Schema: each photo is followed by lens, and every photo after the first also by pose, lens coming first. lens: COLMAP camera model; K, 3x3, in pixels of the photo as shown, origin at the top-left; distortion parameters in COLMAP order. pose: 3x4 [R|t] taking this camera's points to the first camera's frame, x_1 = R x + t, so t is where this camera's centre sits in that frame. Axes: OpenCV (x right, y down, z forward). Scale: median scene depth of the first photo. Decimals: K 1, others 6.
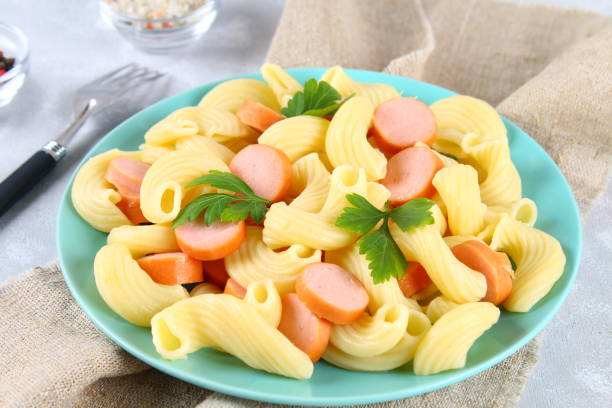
lens RADIAL K [[1406.4, 0, 306.0], [0, 1406.4, 204.0], [0, 0, 1]] dist [0.054119, 0.265117]
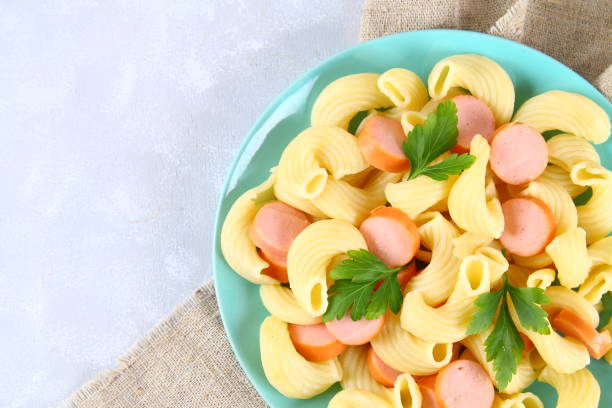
lens RADIAL K [[1406.4, 0, 306.0], [0, 1406.4, 204.0], [0, 0, 1]] dist [0.054119, 0.265117]
pose [[0.998257, -0.058766, -0.005373, -0.093730], [0.046012, 0.718105, 0.694412, -0.834903], [-0.036950, -0.693449, 0.719558, 0.219134]]
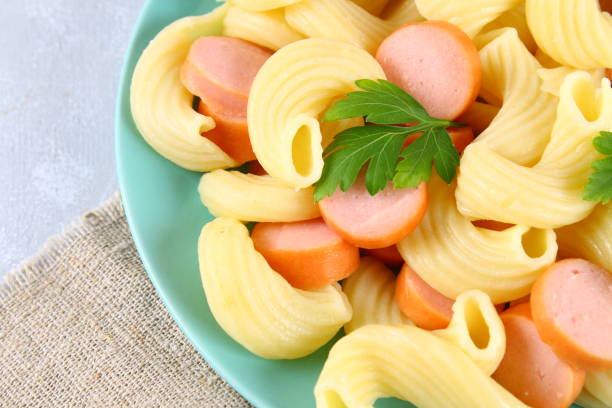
lens RADIAL K [[1406.4, 0, 306.0], [0, 1406.4, 204.0], [0, 0, 1]] dist [0.054119, 0.265117]
pose [[0.996133, -0.065780, 0.058243, -0.131358], [0.037166, 0.916169, 0.399065, -0.226085], [-0.079611, -0.395357, 0.915071, 0.404007]]
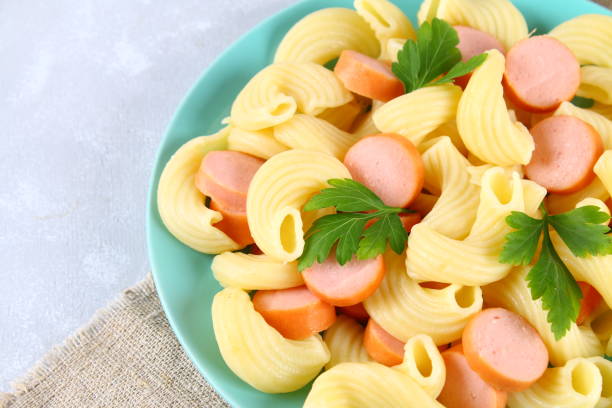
lens RADIAL K [[1406.4, 0, 306.0], [0, 1406.4, 204.0], [0, 0, 1]] dist [0.054119, 0.265117]
pose [[0.994335, -0.095636, 0.046393, -0.121458], [0.075675, 0.943421, 0.322848, -0.280291], [-0.074644, -0.317508, 0.945313, 0.211706]]
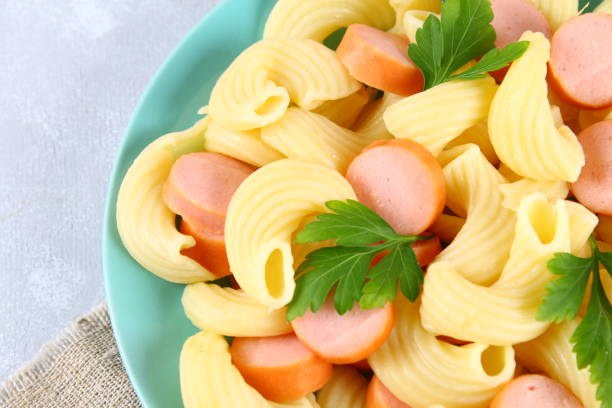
lens RADIAL K [[1406.4, 0, 306.0], [0, 1406.4, 204.0], [0, 0, 1]] dist [0.054119, 0.265117]
pose [[0.996069, -0.084074, 0.027885, -0.096792], [0.063901, 0.900045, 0.431087, -0.312159], [-0.061341, -0.427610, 0.901880, 0.398889]]
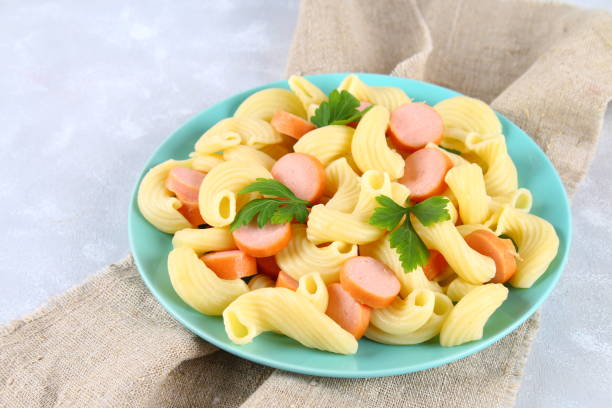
lens RADIAL K [[1406.4, 0, 306.0], [0, 1406.4, 204.0], [0, 0, 1]] dist [0.054119, 0.265117]
pose [[0.998461, -0.046769, 0.029805, -0.063318], [0.044718, 0.996808, 0.066130, -0.078798], [-0.032803, -0.064696, 0.997366, -0.181742]]
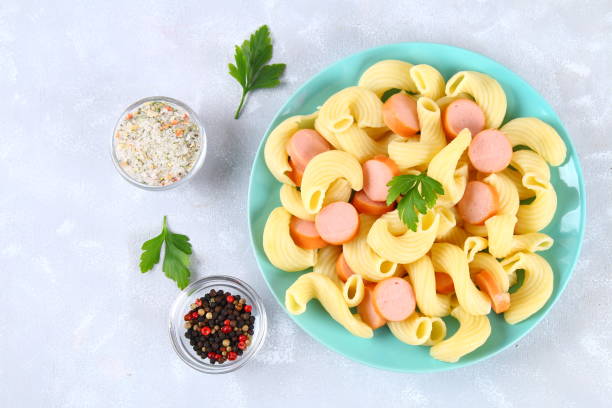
lens RADIAL K [[1406.4, 0, 306.0], [0, 1406.4, 204.0], [0, 0, 1]] dist [0.054119, 0.265117]
pose [[0.955616, 0.266608, -0.125372, 0.090285], [-0.118822, 0.738176, 0.664061, -1.027021], [0.269591, -0.619691, 0.737092, -0.173101]]
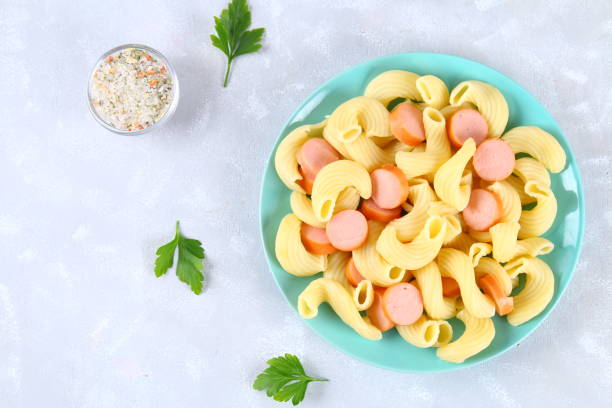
lens RADIAL K [[1406.4, 0, 306.0], [0, 1406.4, 204.0], [0, 0, 1]] dist [0.054119, 0.265117]
pose [[0.961239, 0.264373, -0.078275, 0.006856], [-0.136465, 0.702870, 0.698105, -1.124925], [0.239577, -0.660364, 0.711704, -0.170908]]
